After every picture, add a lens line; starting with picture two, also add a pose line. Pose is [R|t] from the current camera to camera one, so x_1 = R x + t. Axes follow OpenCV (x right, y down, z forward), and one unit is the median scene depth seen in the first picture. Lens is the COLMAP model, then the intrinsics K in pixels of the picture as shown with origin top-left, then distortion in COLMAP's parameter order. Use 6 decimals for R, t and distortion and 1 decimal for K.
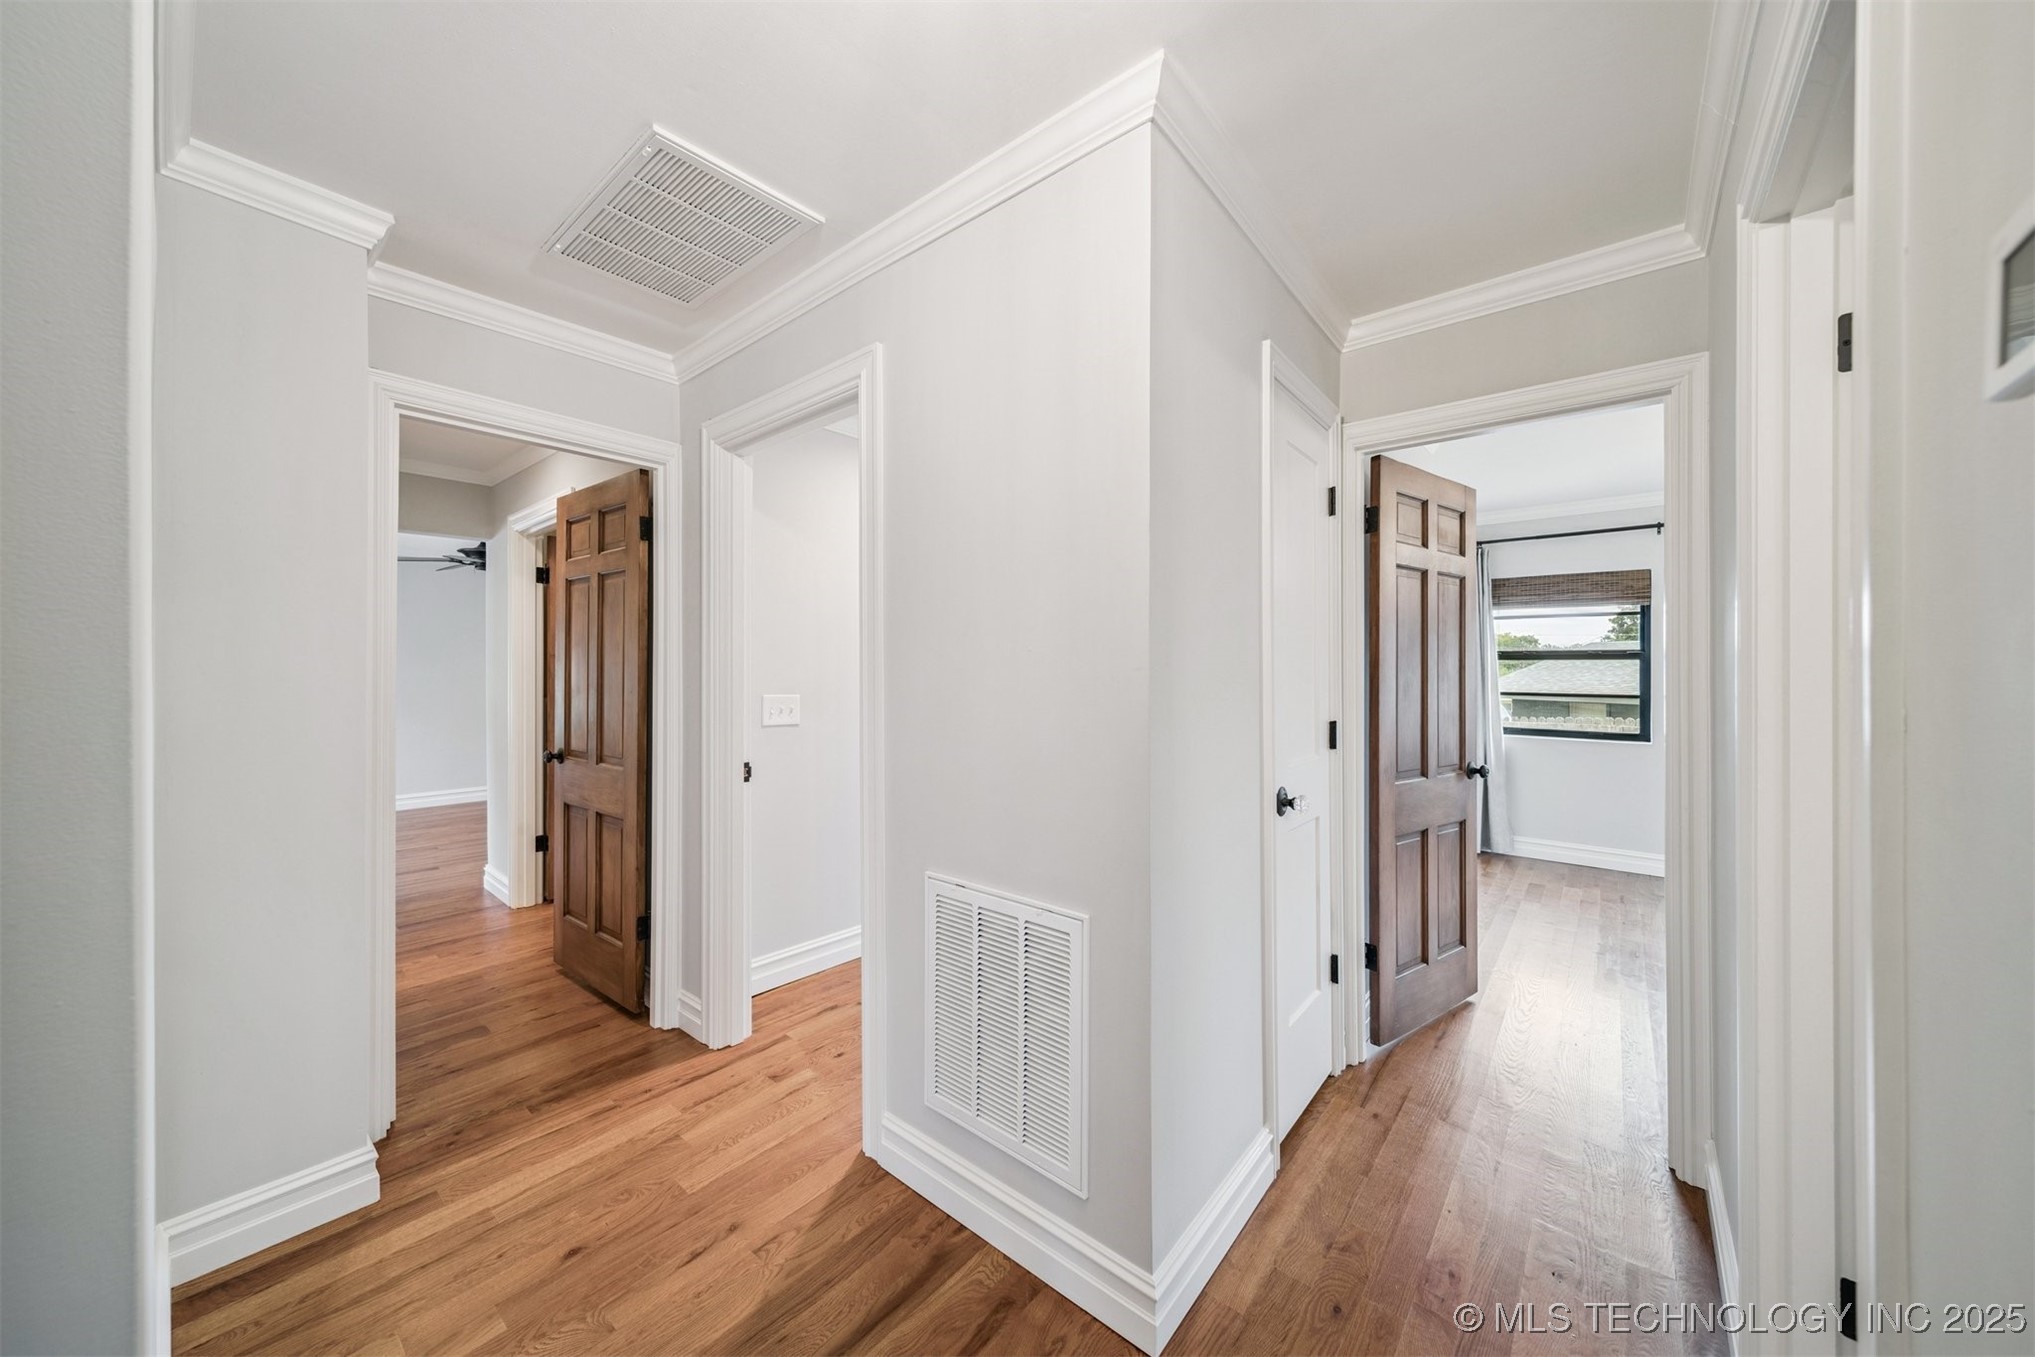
lens RADIAL K [[717.3, 0, 983.1], [0, 717.3, 671.7], [0, 0, 1]] dist [0.005026, -0.000761]
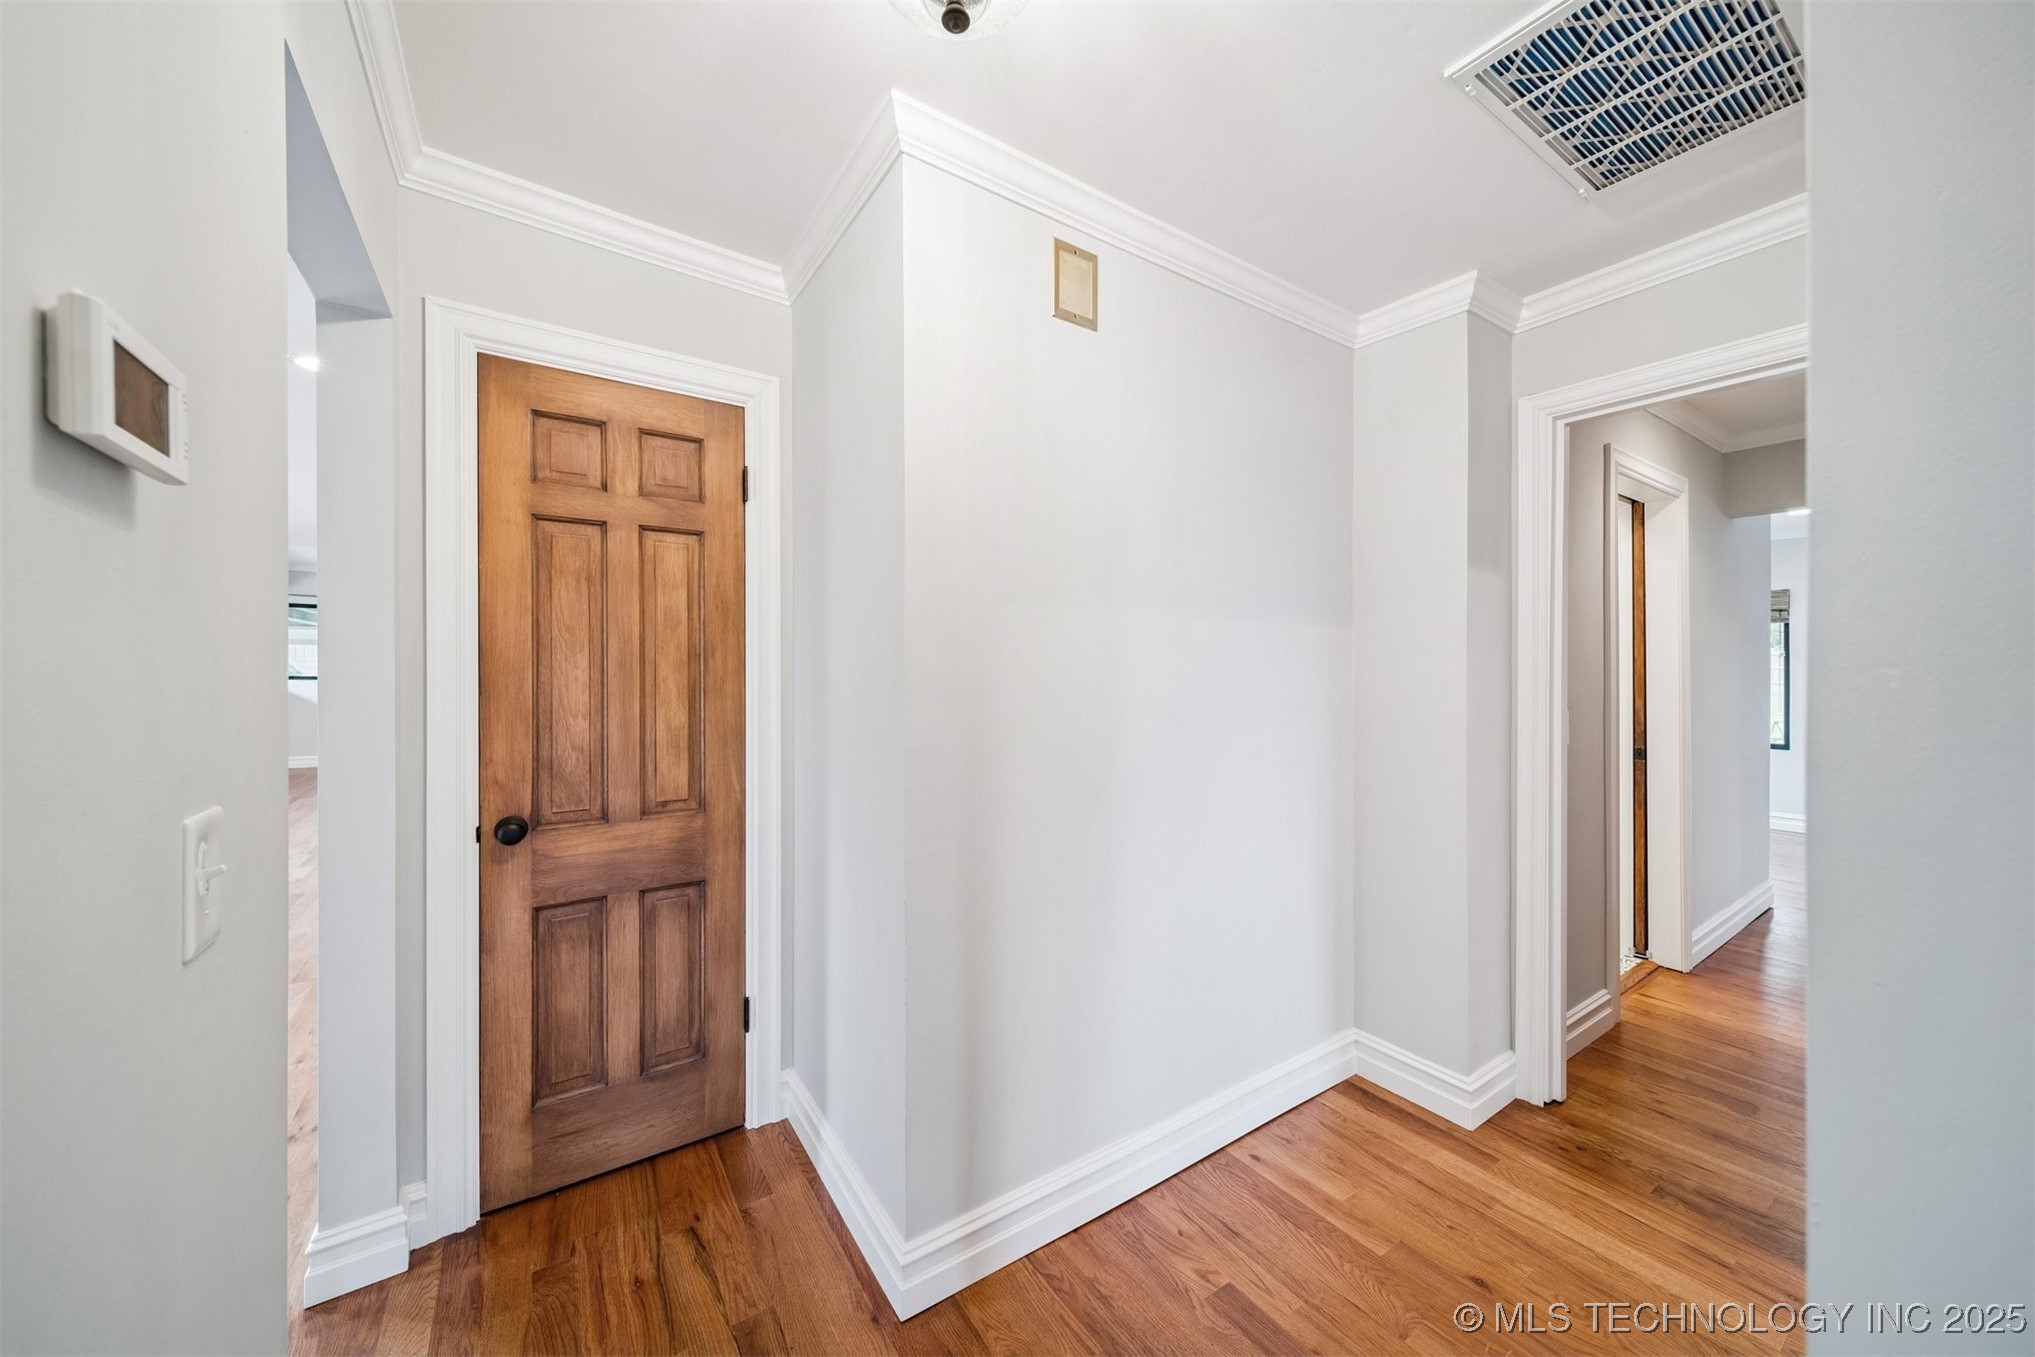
lens RADIAL K [[717.3, 0, 1015.3], [0, 717.3, 668.9], [0, 0, 1]] dist [0.005026, -0.000761]
pose [[-0.247657, -0.001866, -0.968846, 0.482716], [0.000917, 0.999997, -0.002160, -0.004751], [0.968847, -0.001424, -0.247655, 0.607480]]
